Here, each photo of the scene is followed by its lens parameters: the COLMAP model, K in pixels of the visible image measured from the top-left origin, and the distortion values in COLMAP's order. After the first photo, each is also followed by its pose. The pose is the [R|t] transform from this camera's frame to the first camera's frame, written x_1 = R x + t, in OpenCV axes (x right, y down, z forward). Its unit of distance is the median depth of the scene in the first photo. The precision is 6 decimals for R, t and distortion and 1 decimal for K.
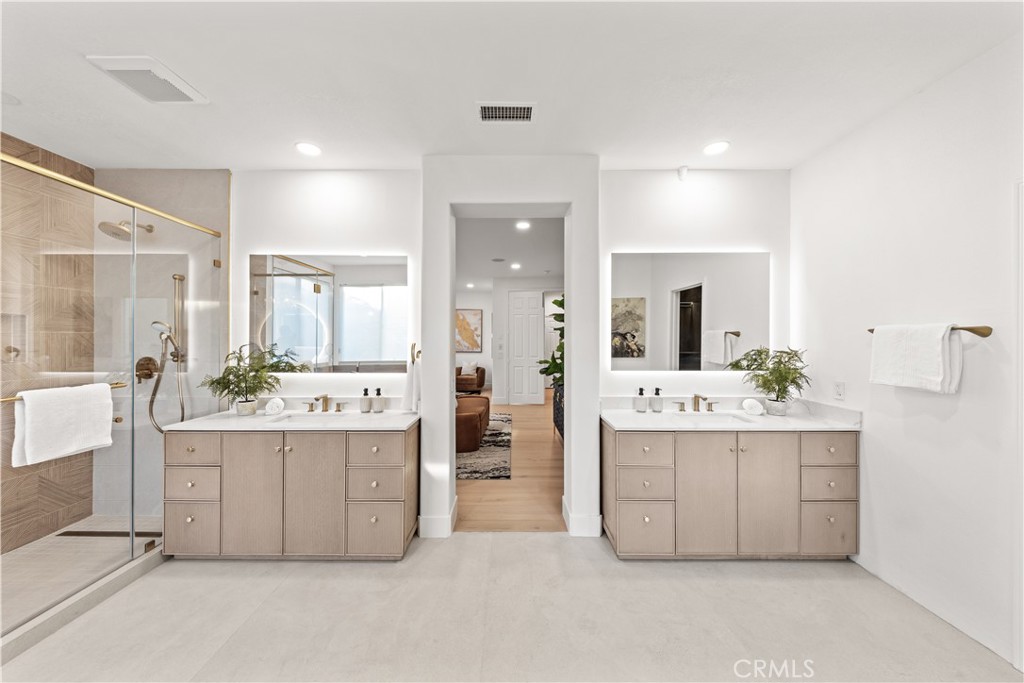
lens RADIAL K [[342.4, 0, 515.4], [0, 342.4, 342.0], [0, 0, 1]] dist [-0.011630, -0.000076]
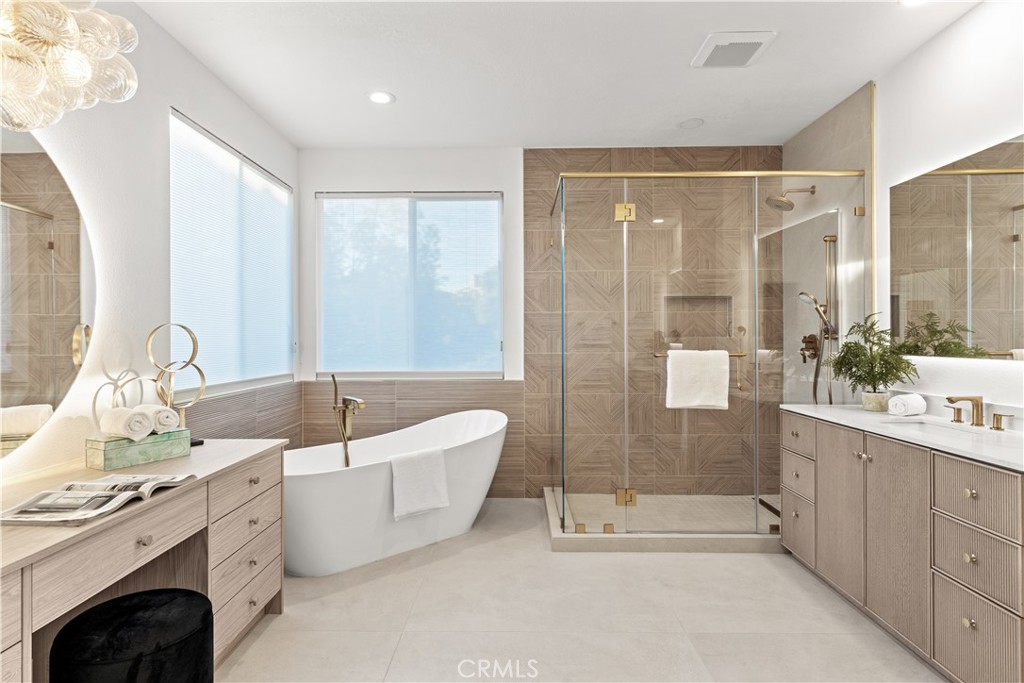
lens RADIAL K [[535.6, 0, 513.8], [0, 535.6, 338.2], [0, 0, 1]] dist [-0.002206, -0.000131]
pose [[-0.010434, -0.001114, -0.999945, 0.347832], [0.002716, 0.999996, -0.001142, 0.056105], [0.999942, -0.002728, -0.010431, 0.232485]]
